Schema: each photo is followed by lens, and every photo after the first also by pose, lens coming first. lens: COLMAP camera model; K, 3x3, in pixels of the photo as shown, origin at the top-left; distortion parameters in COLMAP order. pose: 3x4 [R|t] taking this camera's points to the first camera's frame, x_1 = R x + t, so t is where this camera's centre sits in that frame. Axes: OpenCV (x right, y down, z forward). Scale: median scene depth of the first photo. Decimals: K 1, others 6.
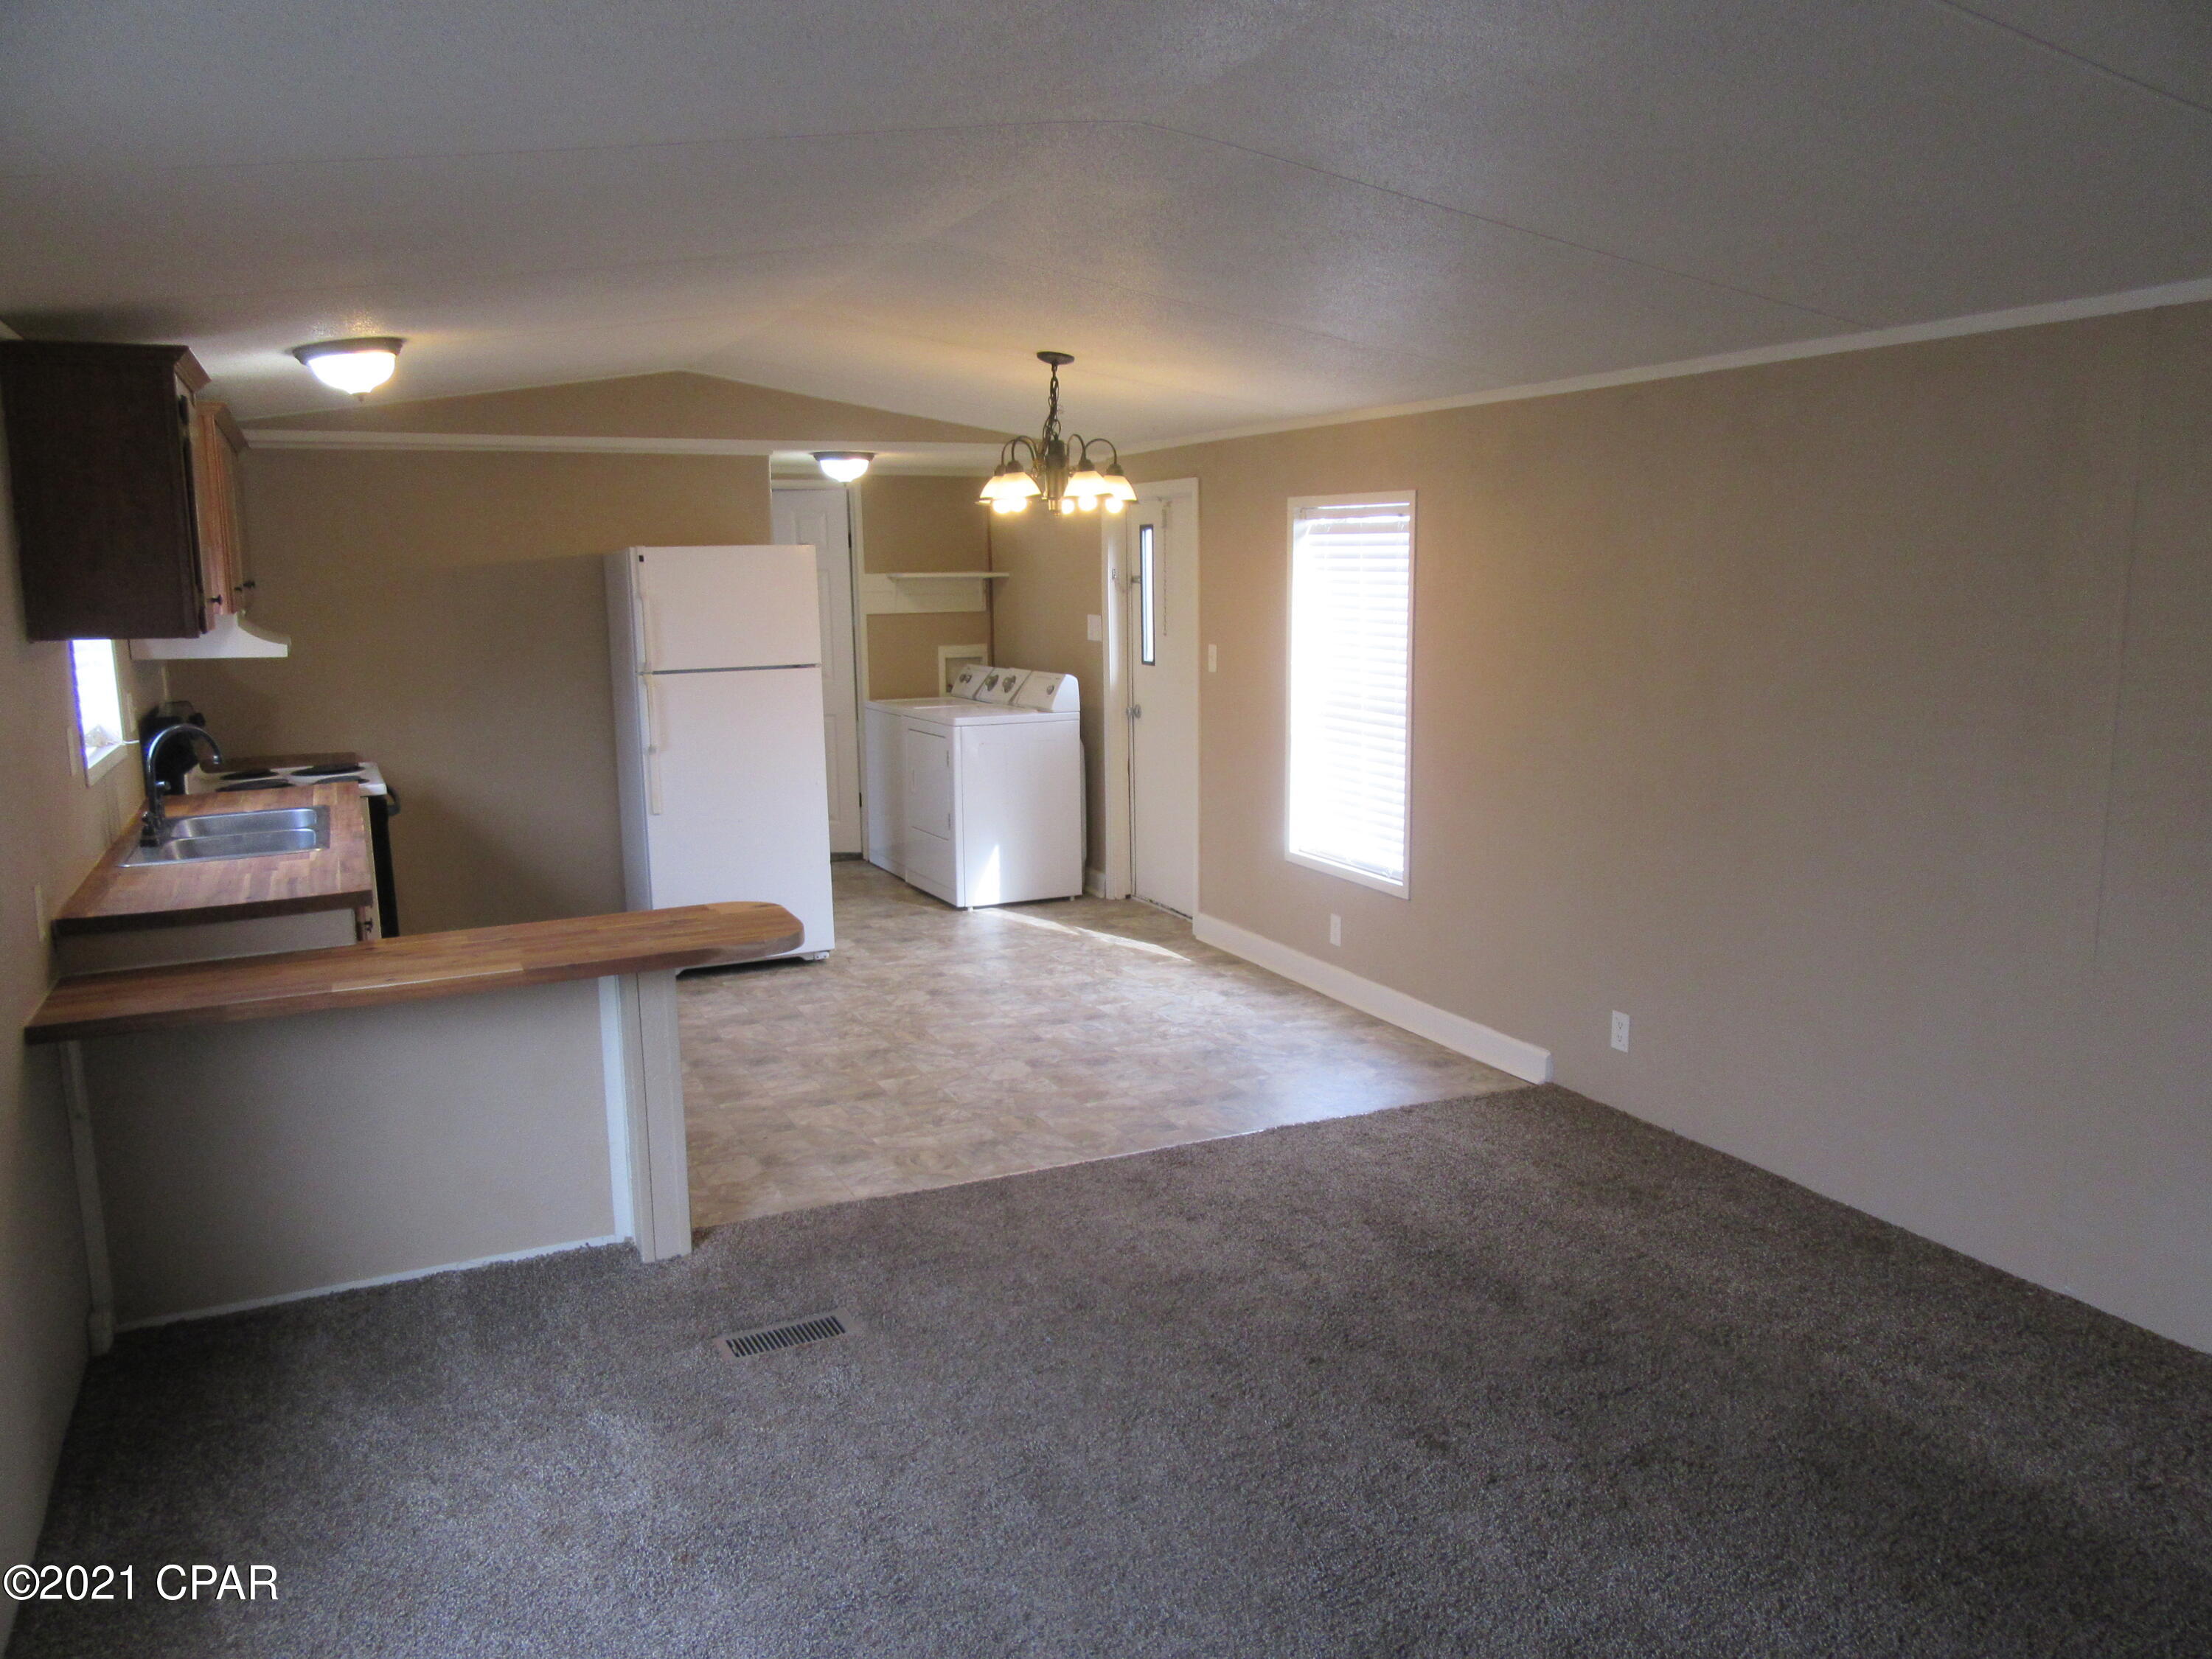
lens RADIAL K [[1655.4, 0, 1099.1], [0, 1655.4, 820.1], [0, 0, 1]] dist [0.003439, 0.004352]
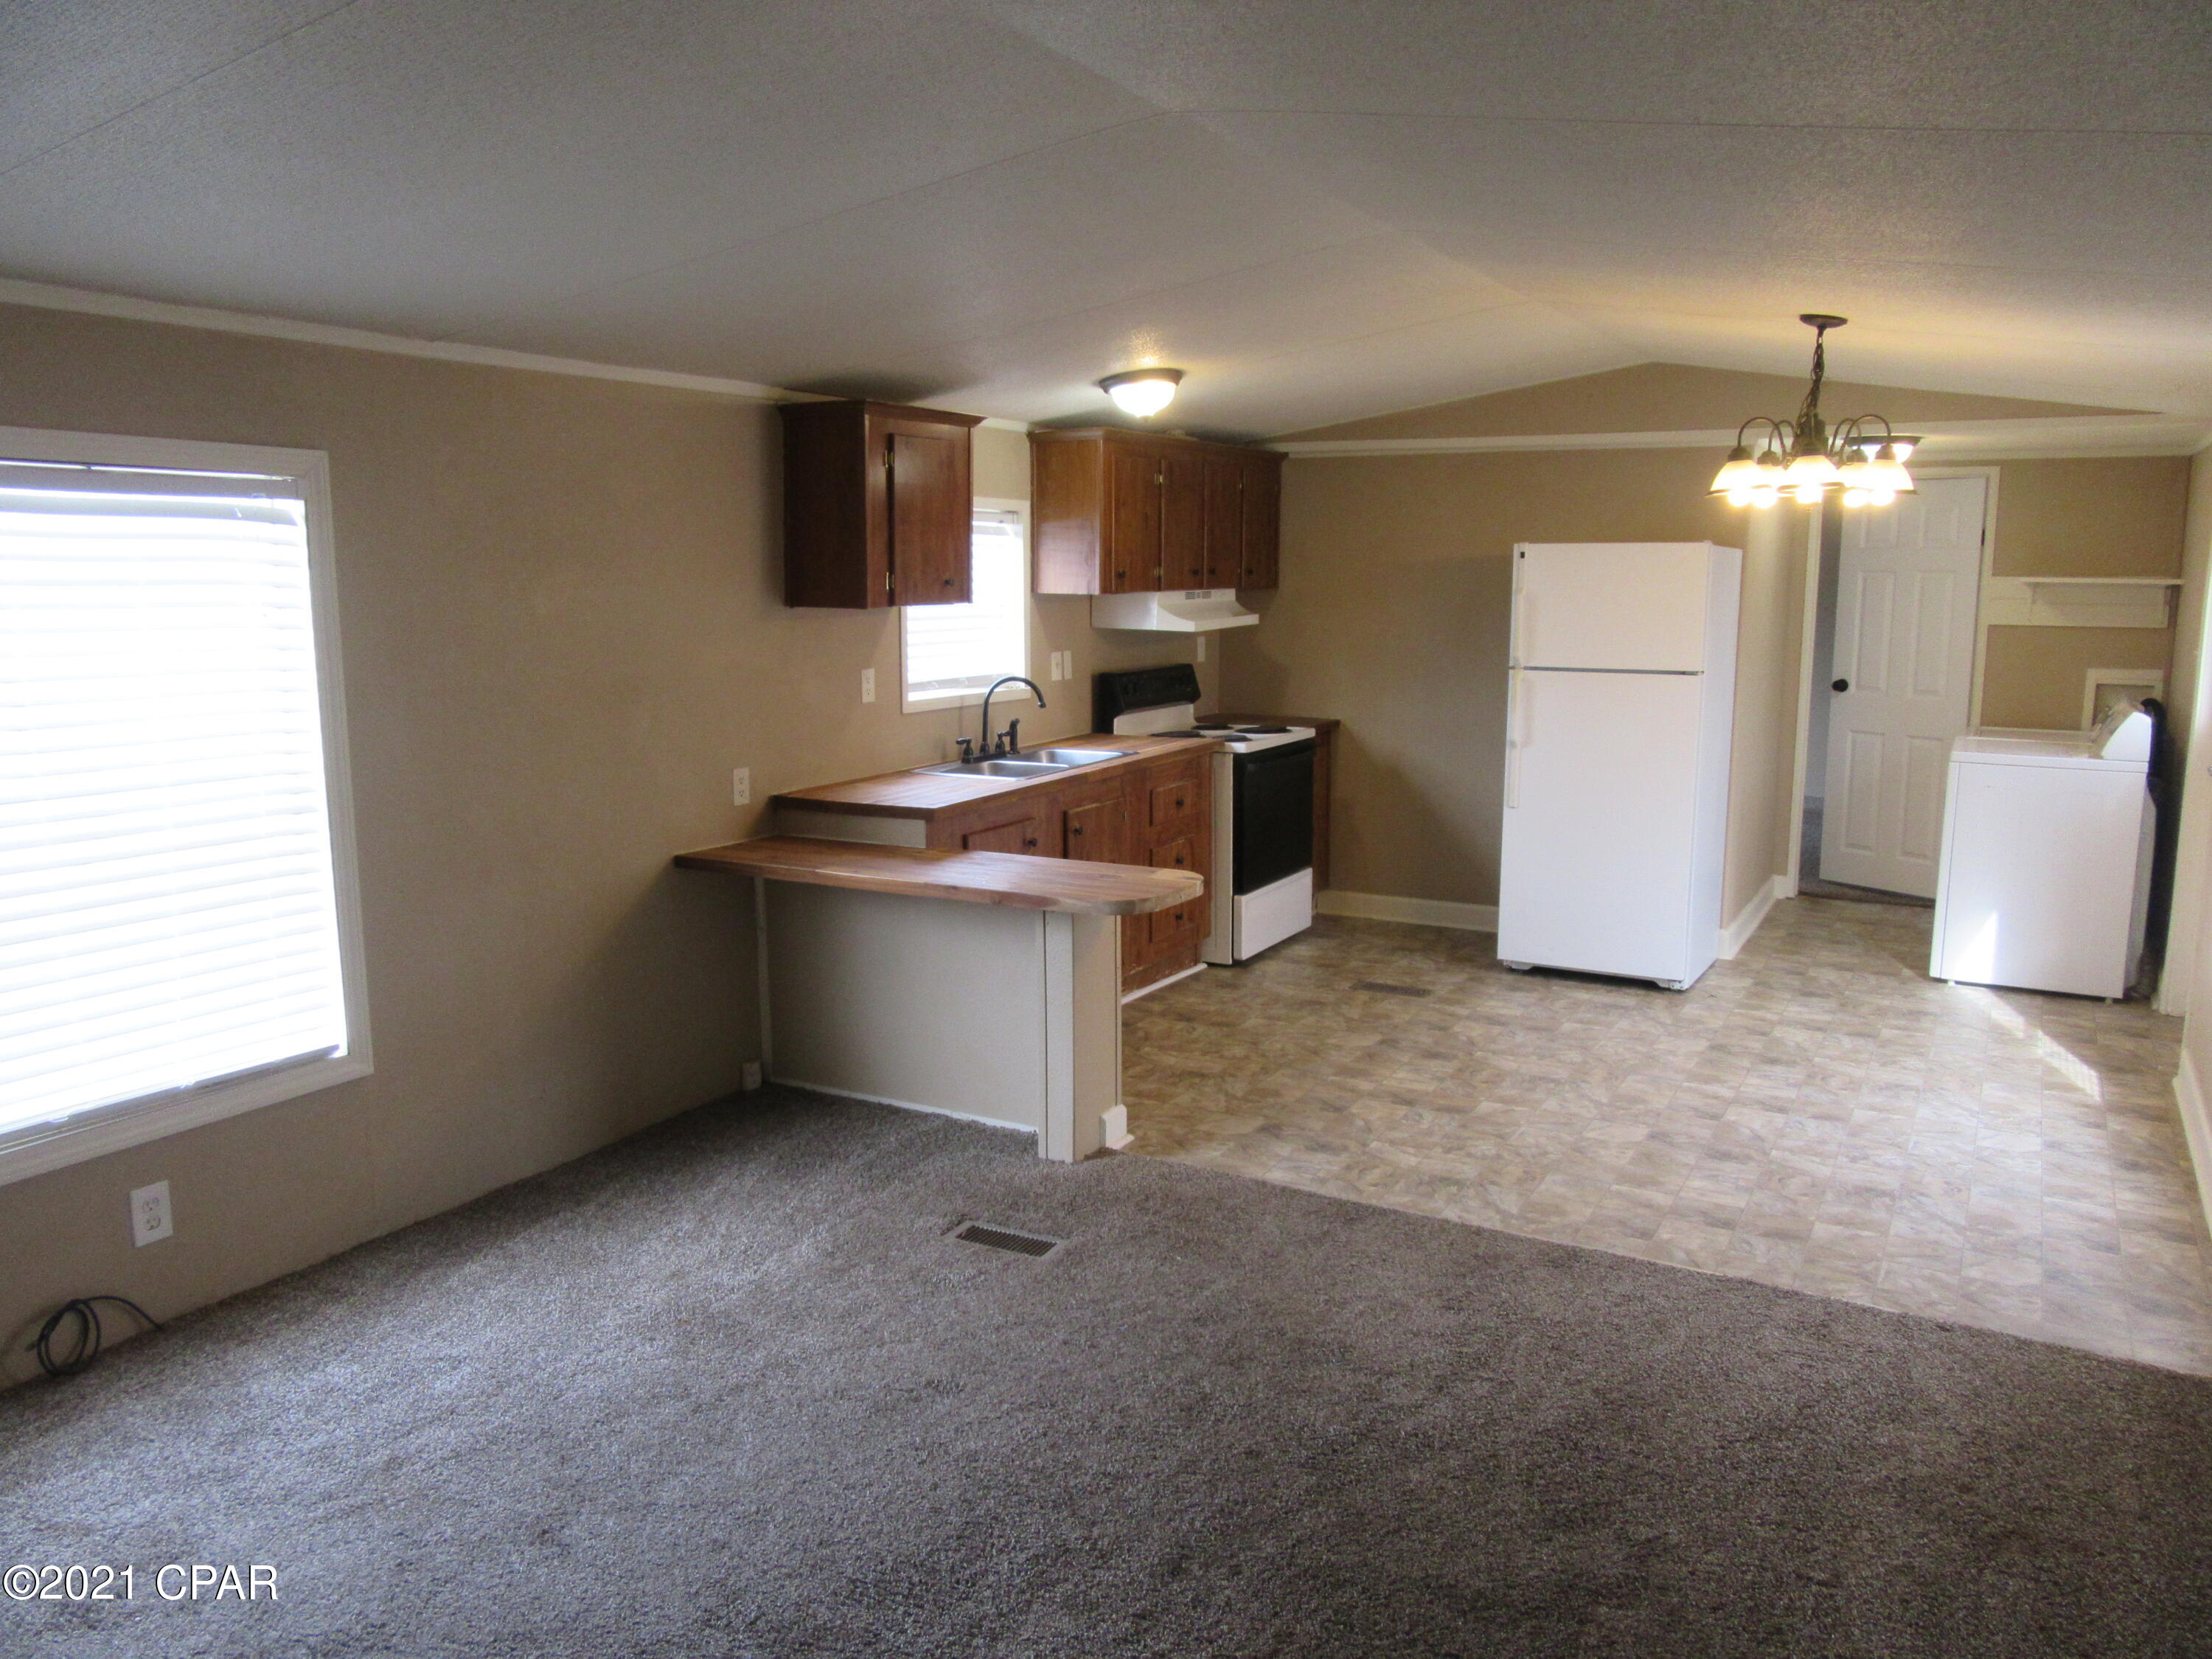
lens RADIAL K [[1649.6, 0, 1107.3], [0, 1649.6, 824.4], [0, 0, 1]] dist [-0.004517, 0.010940]
pose [[0.587315, 0.142450, -0.796724, 0.444024], [-0.136909, 0.987689, 0.075669, -0.040562], [0.797695, 0.064637, 0.599588, 0.223847]]
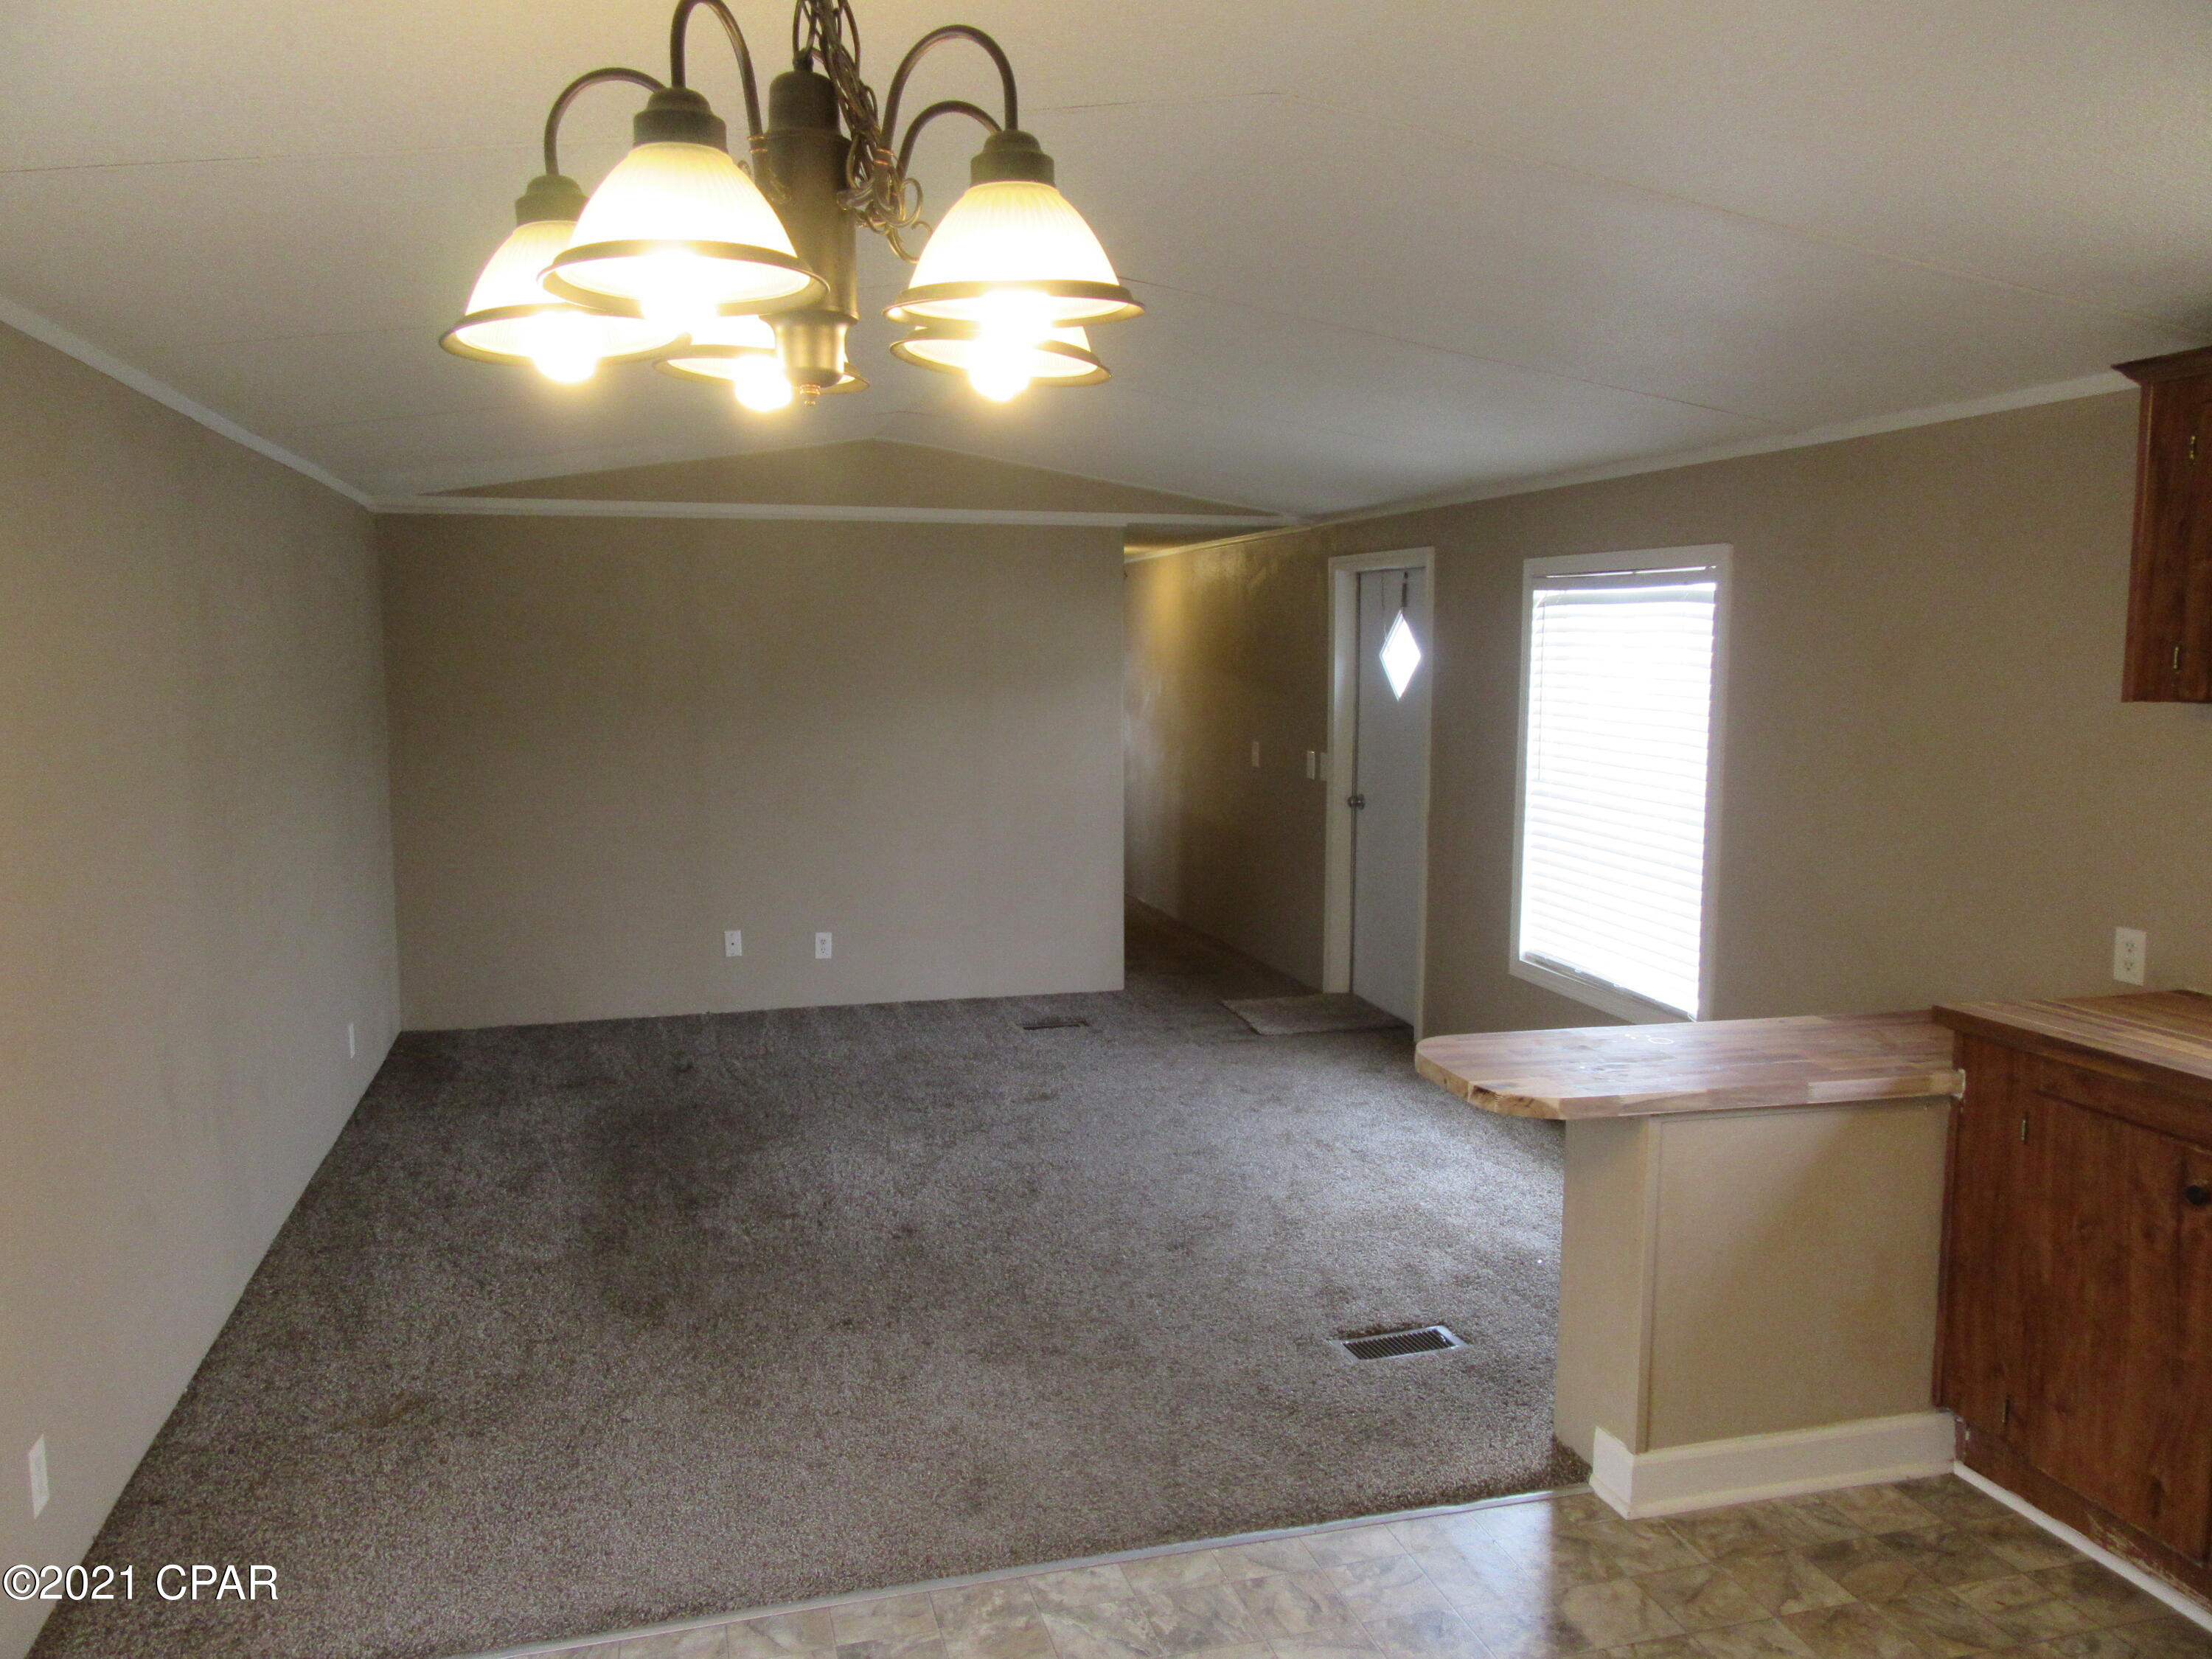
lens RADIAL K [[1649.6, 0, 1107.3], [0, 1649.6, 824.4], [0, 0, 1]] dist [-0.004517, 0.010940]
pose [[-0.987542, -0.005889, 0.157243, -0.104876], [0.036239, 0.963925, 0.263696, -0.184934], [-0.153123, 0.266109, -0.951703, 1.214920]]
